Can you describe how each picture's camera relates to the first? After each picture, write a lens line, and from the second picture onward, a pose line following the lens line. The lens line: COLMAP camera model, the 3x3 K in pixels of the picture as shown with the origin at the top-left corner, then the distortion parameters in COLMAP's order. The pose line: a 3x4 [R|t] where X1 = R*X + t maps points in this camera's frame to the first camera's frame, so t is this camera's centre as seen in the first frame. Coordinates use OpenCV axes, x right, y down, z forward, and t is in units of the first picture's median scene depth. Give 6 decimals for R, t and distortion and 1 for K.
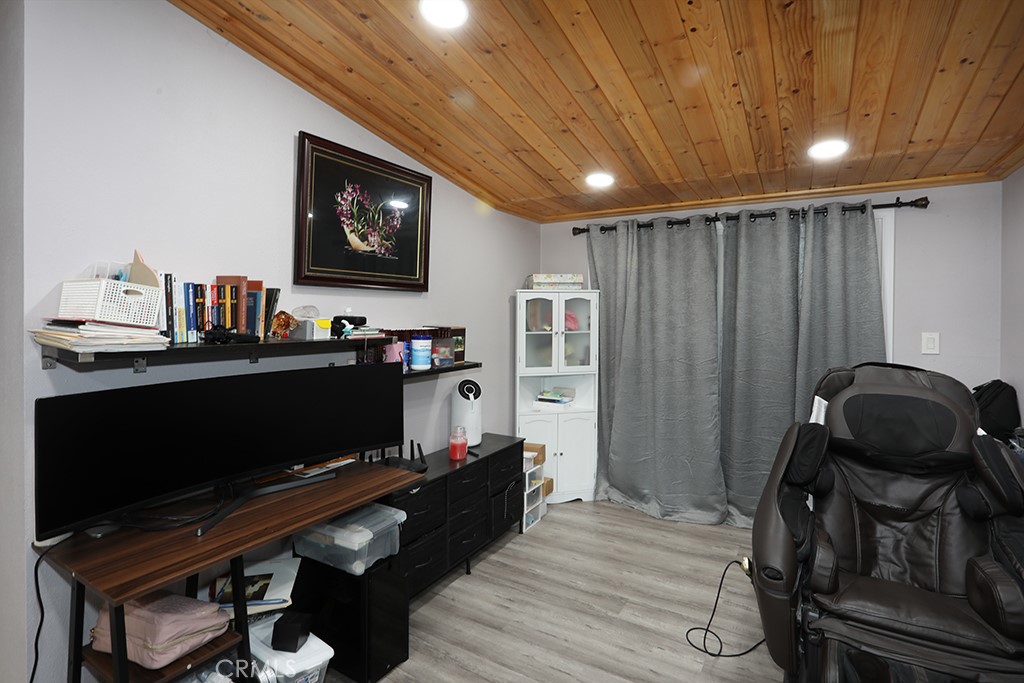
lens RADIAL K [[512.7, 0, 521.7], [0, 512.7, 306.3], [0, 0, 1]] dist [0.000249, 0.000708]
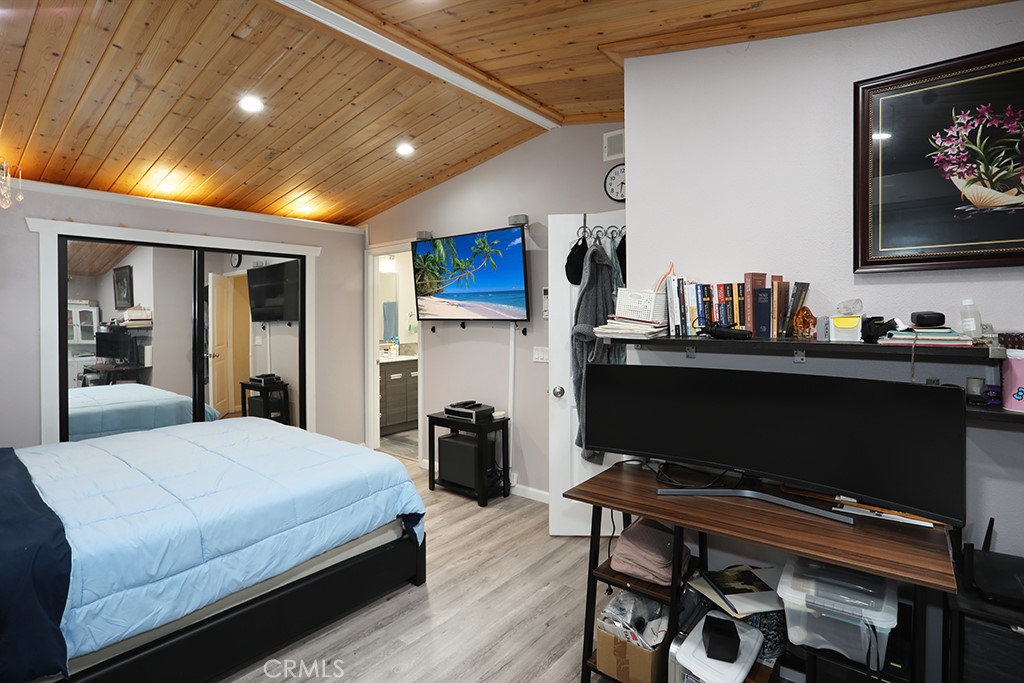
lens RADIAL K [[500.7, 0, 511.7], [0, 500.7, 311.5], [0, 0, 1]] dist [-0.024989, 0.000726]
pose [[-0.138666, -0.014366, -0.990235, 0.472107], [0.017512, 0.999703, -0.016955, 0.024444], [0.990184, -0.019692, -0.138373, 0.664863]]
